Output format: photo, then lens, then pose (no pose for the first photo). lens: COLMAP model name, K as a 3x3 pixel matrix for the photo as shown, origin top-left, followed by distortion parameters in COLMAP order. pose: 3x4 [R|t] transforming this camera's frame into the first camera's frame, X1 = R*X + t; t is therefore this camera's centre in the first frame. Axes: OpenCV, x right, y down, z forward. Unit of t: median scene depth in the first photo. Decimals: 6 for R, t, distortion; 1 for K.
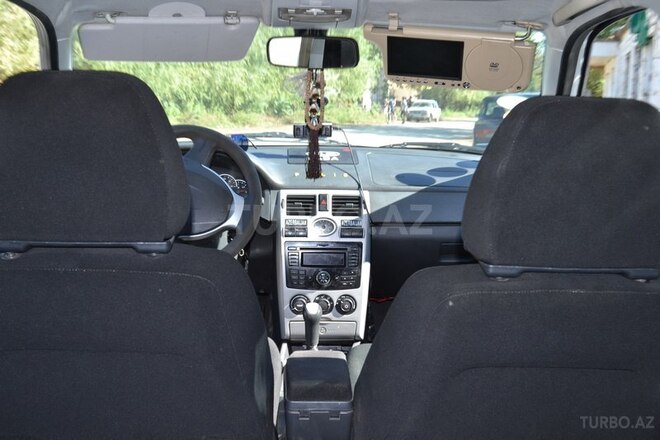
lens RADIAL K [[646.1, 0, 330.2], [0, 646.1, 217.6], [0, 0, 1]] dist [-0.009073, 0.000000]
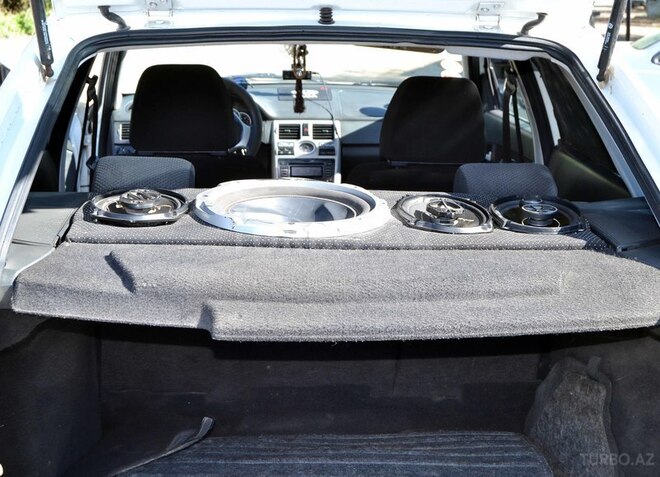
lens RADIAL K [[1021.8, 0, 326.8], [0, 1021.8, 238.7], [0, 0, 1]] dist [-0.010100, 0.000000]
pose [[0.999155, -0.007227, 0.040453, -0.054847], [0.003251, 0.995230, 0.097507, -0.004702], [-0.040965, -0.097293, 0.994412, -1.140291]]
